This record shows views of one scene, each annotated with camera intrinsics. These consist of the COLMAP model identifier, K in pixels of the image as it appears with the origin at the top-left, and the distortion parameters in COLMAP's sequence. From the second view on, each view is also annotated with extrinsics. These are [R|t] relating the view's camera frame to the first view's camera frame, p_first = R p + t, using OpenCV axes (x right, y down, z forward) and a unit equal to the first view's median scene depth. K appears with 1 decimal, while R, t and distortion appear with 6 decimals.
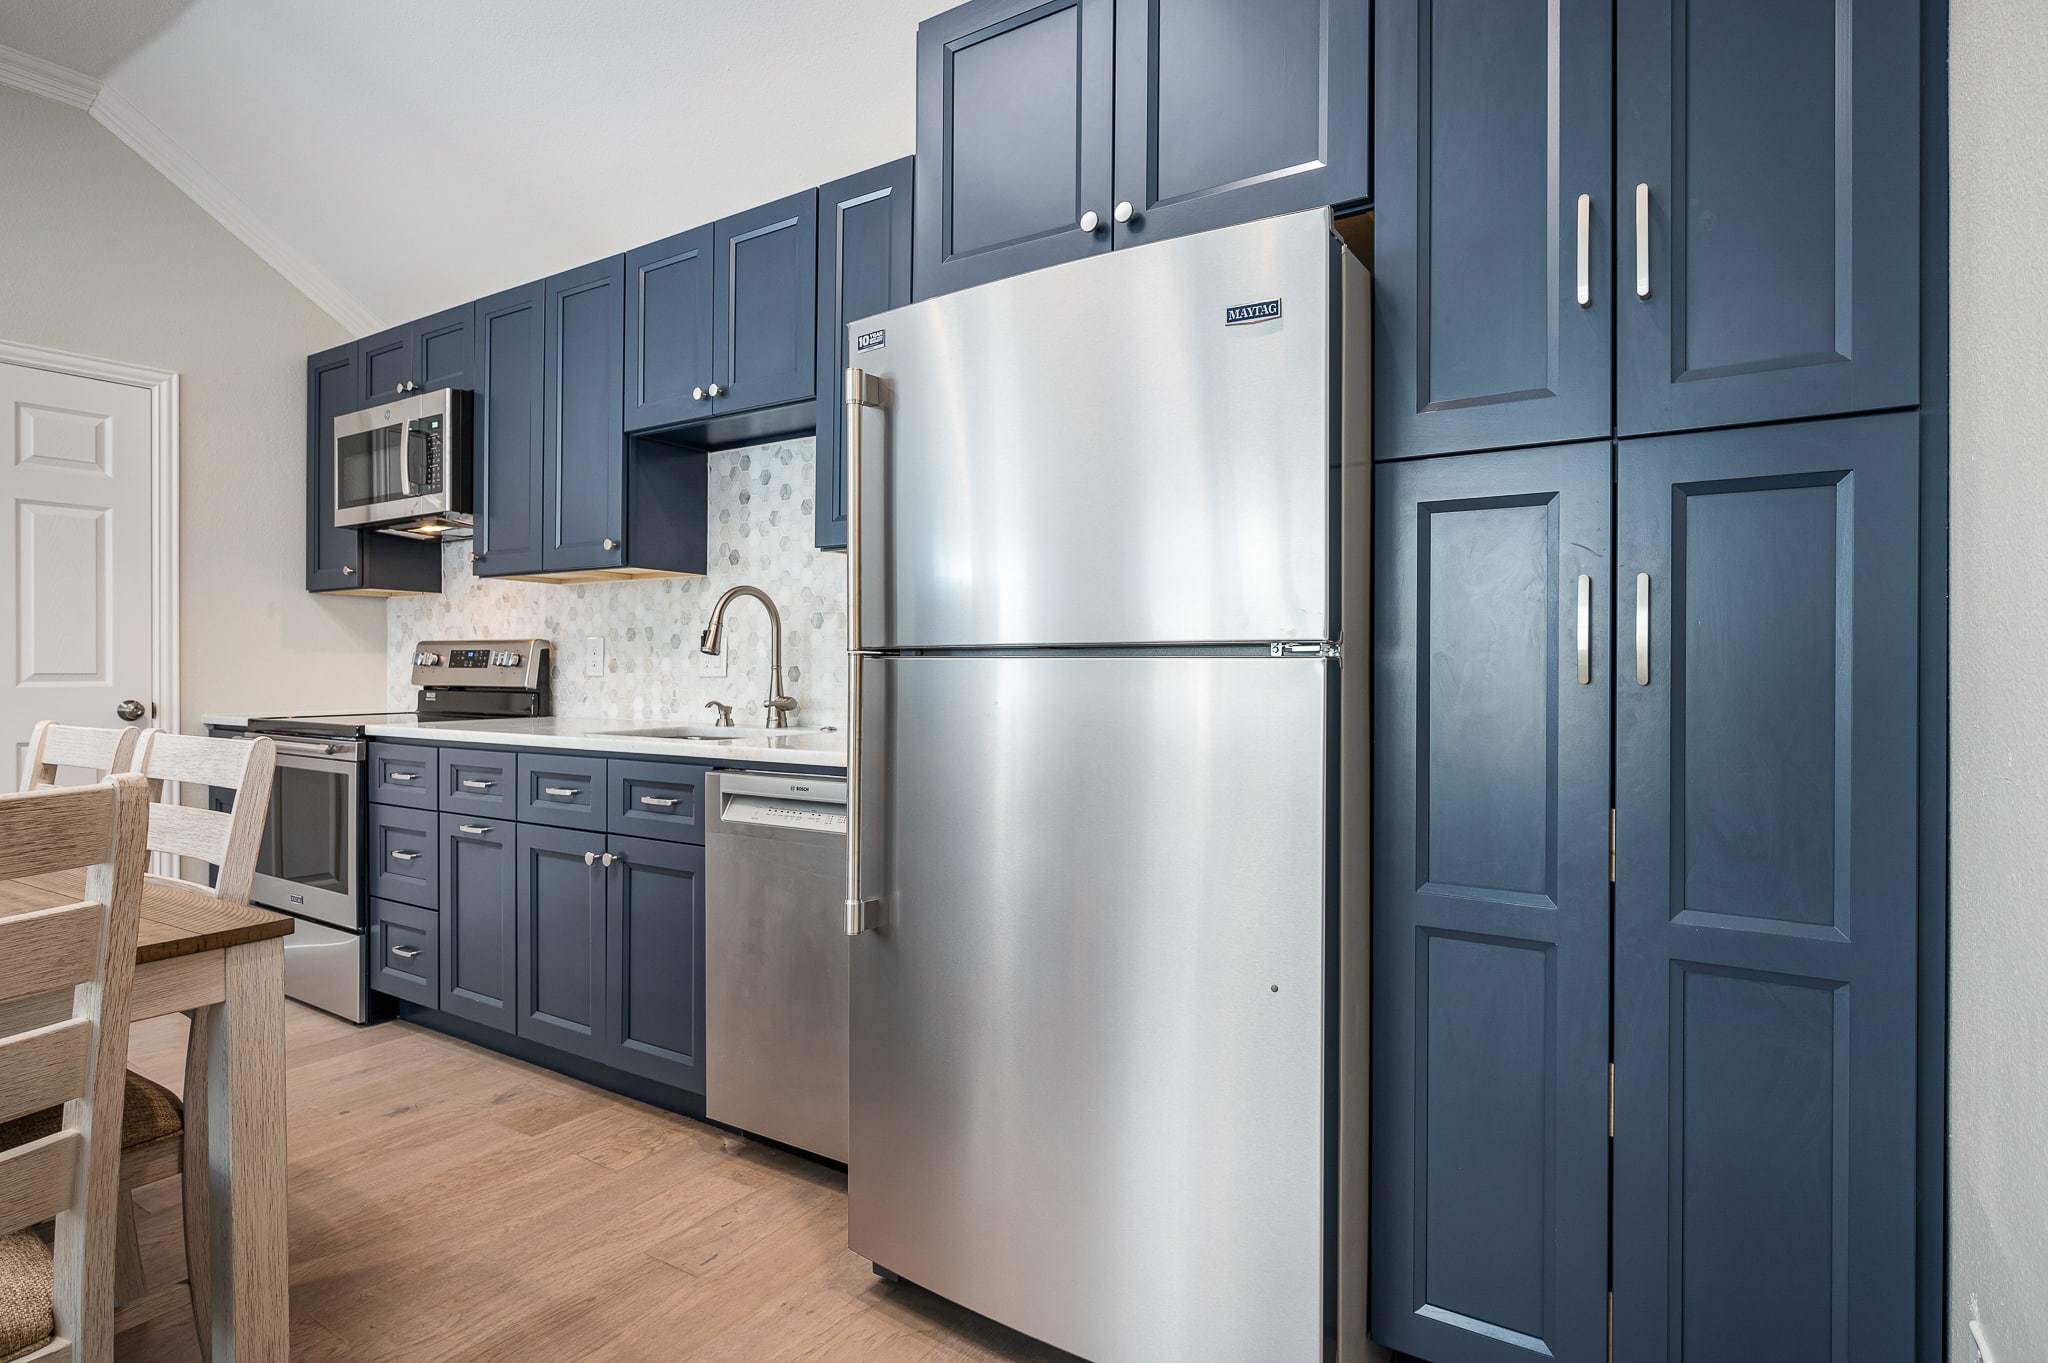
lens RADIAL K [[1064.6, 0, 1027.9], [0, 1064.6, 672.2], [0, 0, 1]] dist [0.001131, -0.001170]
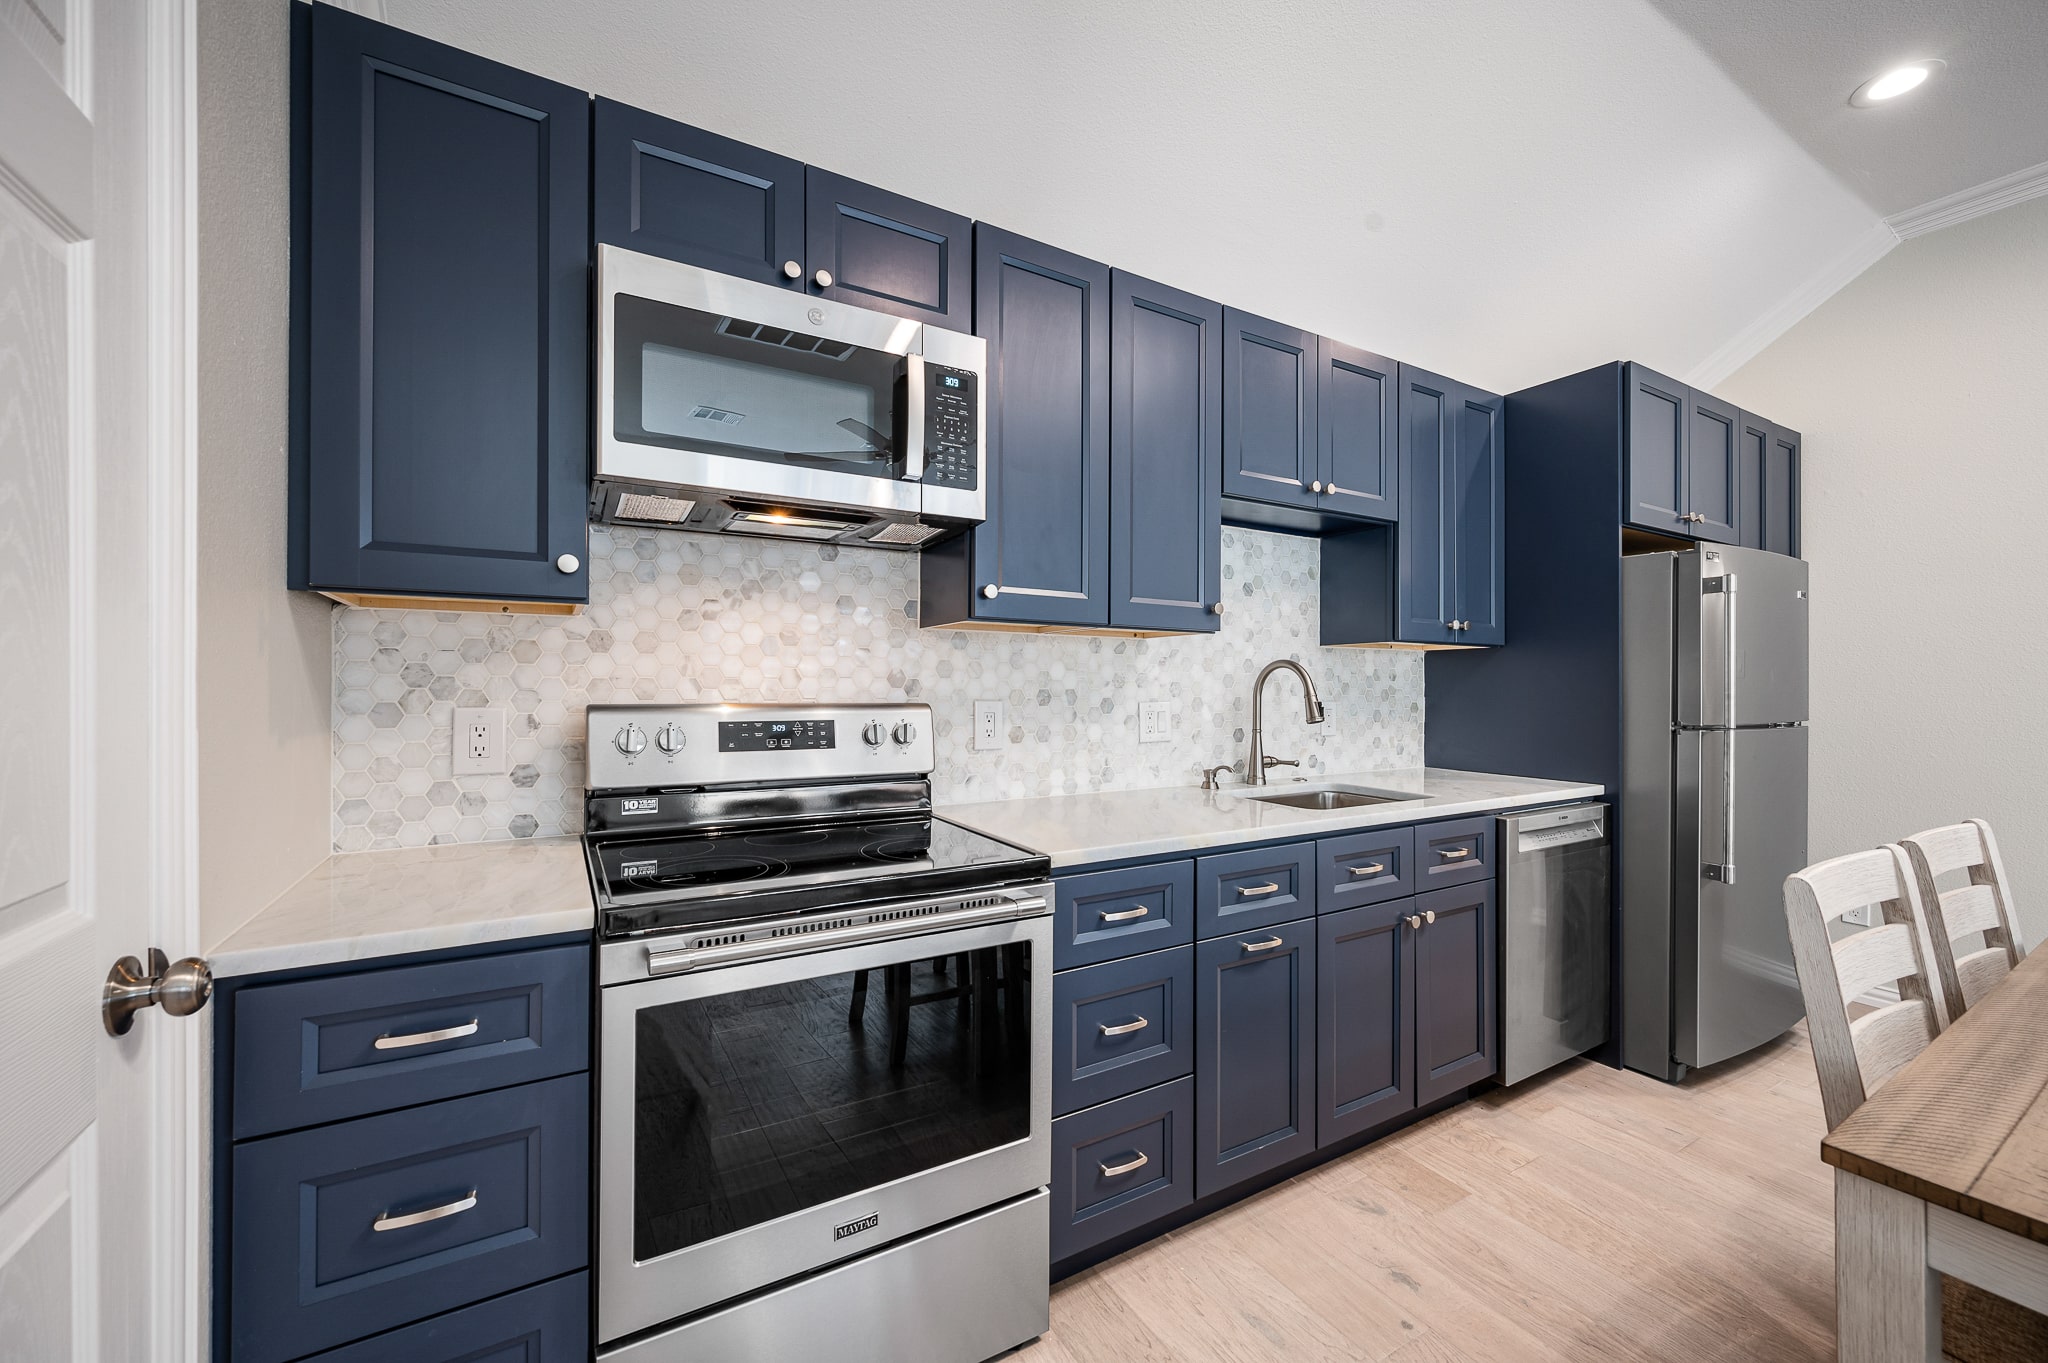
lens RADIAL K [[804.8, 0, 1027.5], [0, 804.8, 682.6], [0, 0, 1]] dist [-0.003032, 0.001148]
pose [[0.448141, -0.000008, 0.893963, -1.014240], [-0.003353, 0.999993, 0.001690, -0.051489], [-0.893956, -0.003755, 0.448138, 0.766231]]
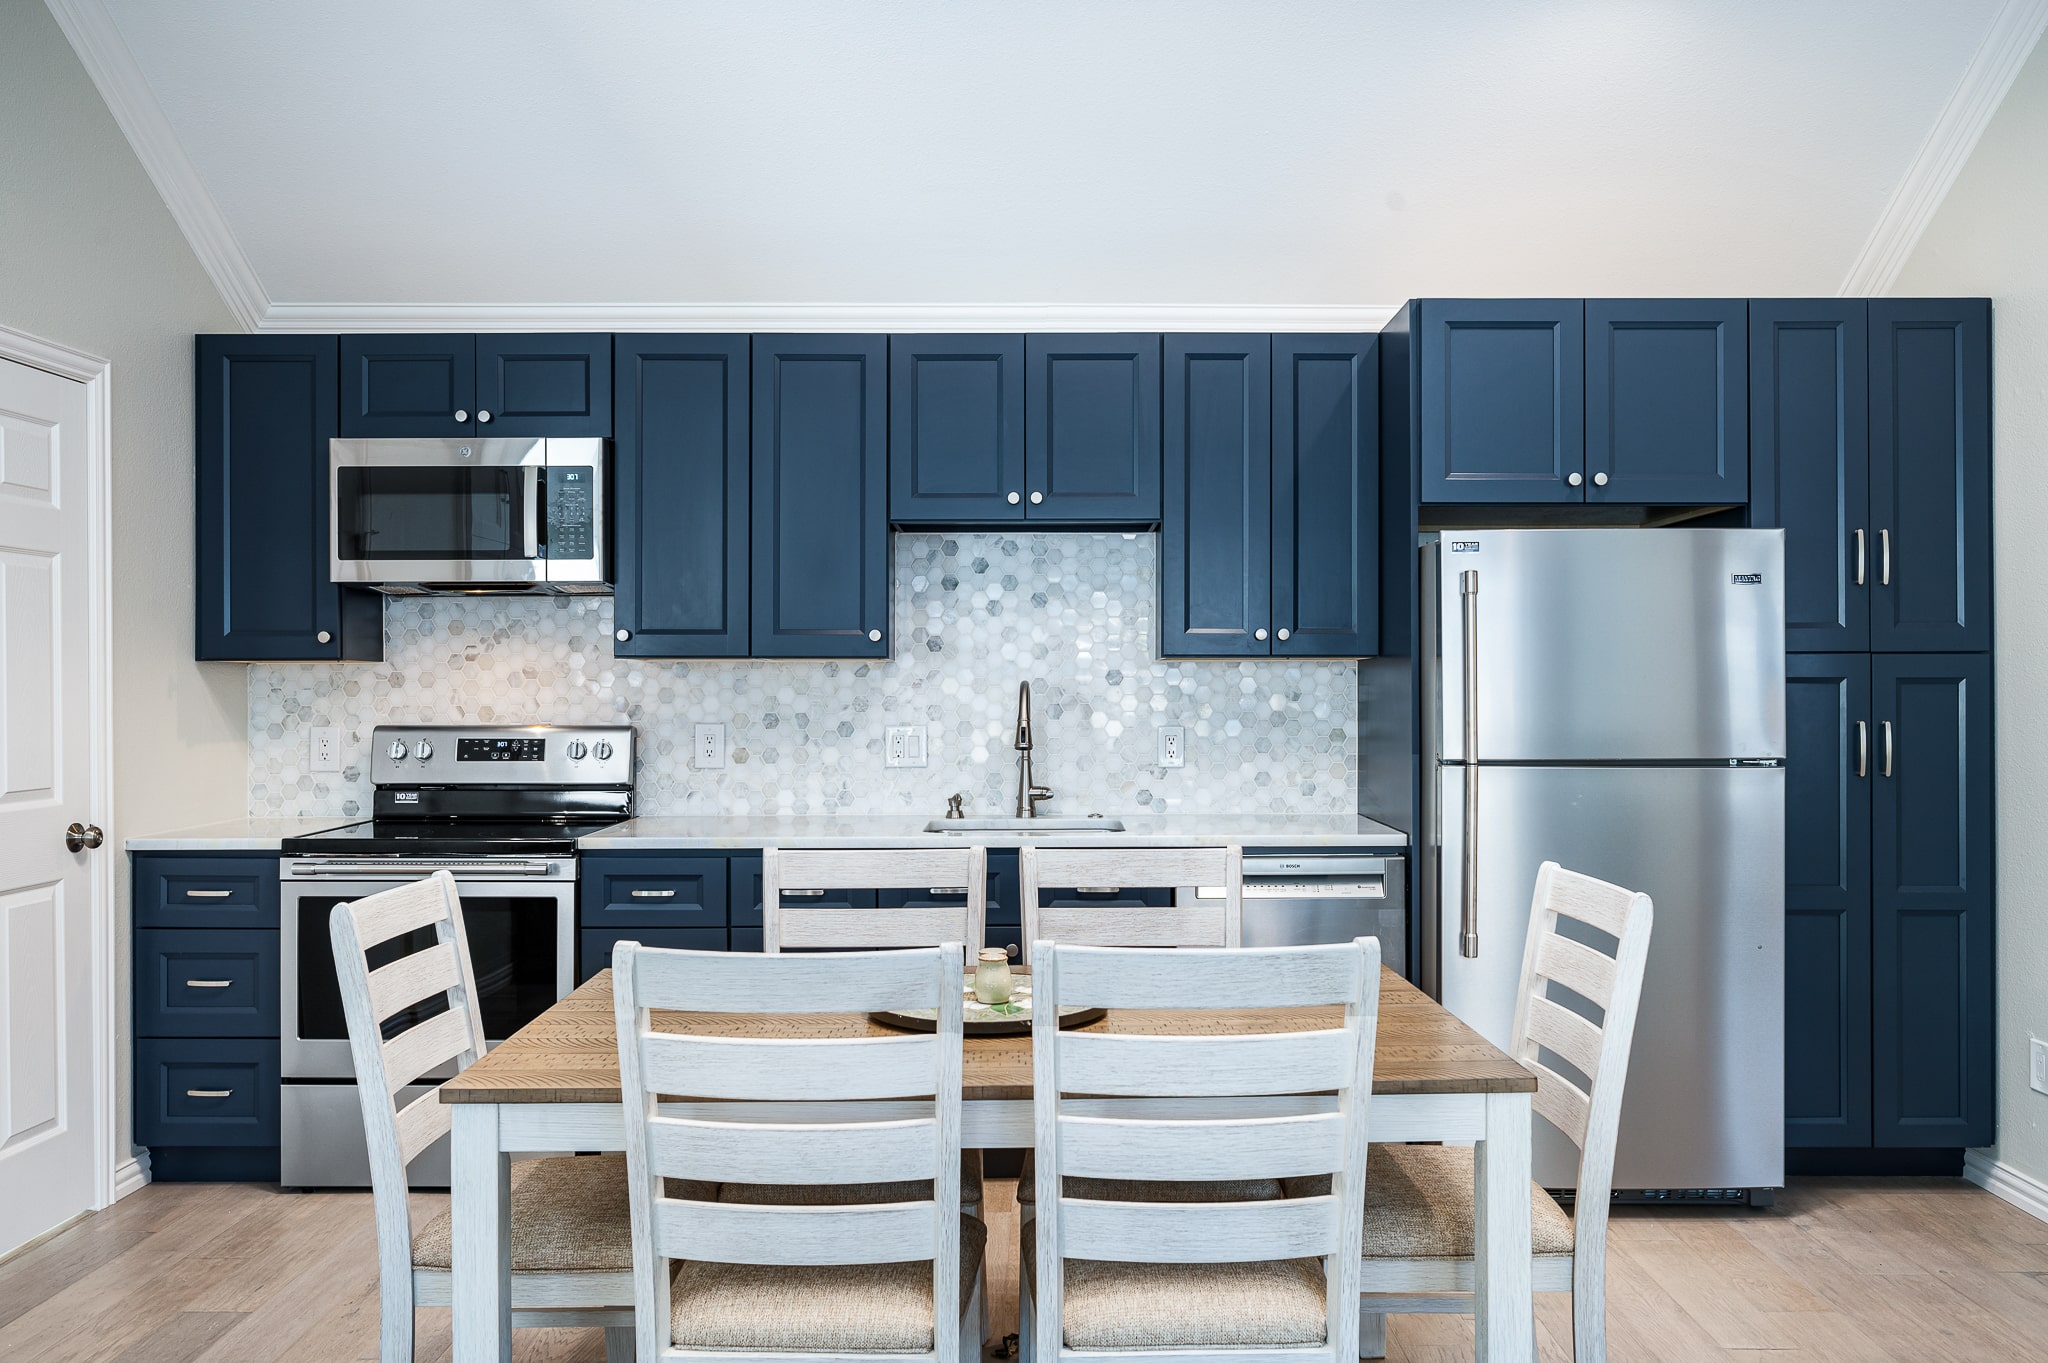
lens RADIAL K [[1569.7, 0, 1044.5], [0, 1569.7, 679.4], [0, 0, 1]] dist [-0.004542, 0.001225]
pose [[0.837464, -0.002946, 0.546485, -0.958063], [0.005531, 0.999980, -0.003085, -0.069170], [-0.546465, 0.005606, 0.837463, -0.249819]]
